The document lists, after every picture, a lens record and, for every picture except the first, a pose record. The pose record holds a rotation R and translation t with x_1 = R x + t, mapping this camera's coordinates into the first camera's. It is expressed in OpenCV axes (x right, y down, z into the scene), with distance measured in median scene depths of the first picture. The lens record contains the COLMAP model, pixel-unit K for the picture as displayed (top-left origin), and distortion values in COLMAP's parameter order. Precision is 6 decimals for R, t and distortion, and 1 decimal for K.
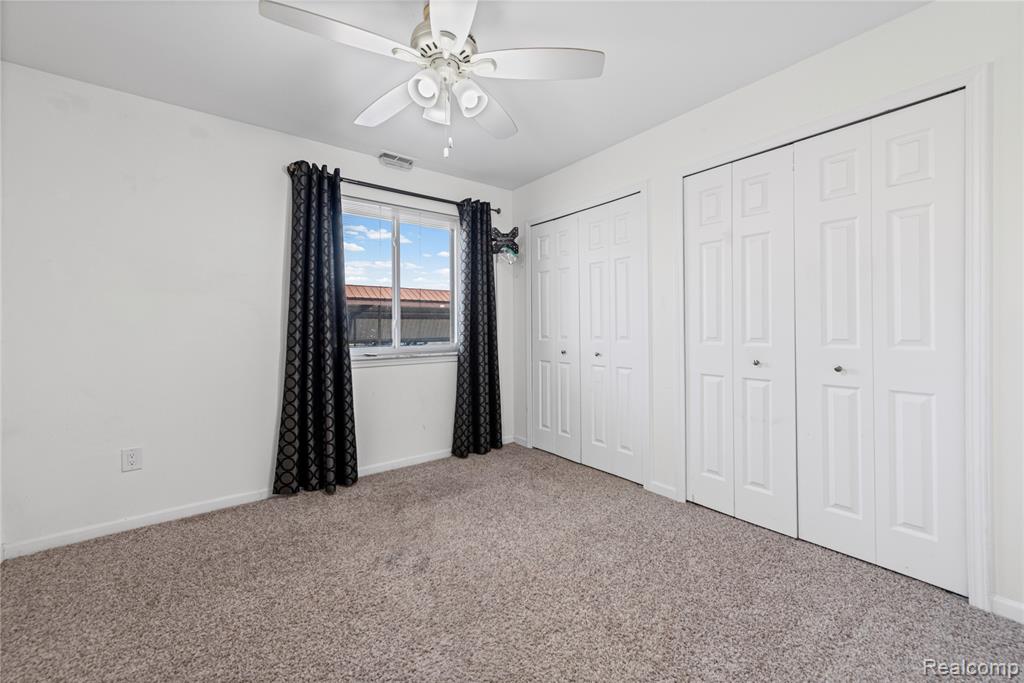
lens RADIAL K [[407.6, 0, 521.0], [0, 407.6, 331.9], [0, 0, 1]] dist [0.007266, -0.000611]
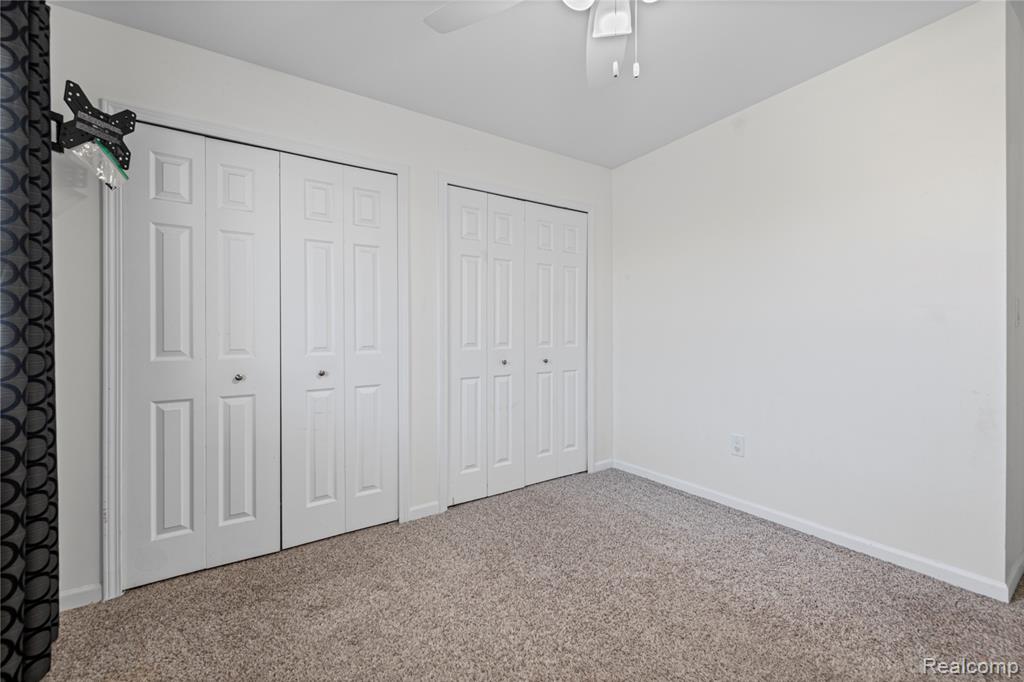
lens RADIAL K [[407.6, 0, 520.5], [0, 407.6, 336.6], [0, 0, 1]] dist [0.007266, -0.000611]
pose [[0.093184, -0.000178, 0.995649, -0.507556], [0.017456, 0.999847, -0.001455, -0.000057], [-0.995496, 0.017516, 0.093173, 0.640032]]
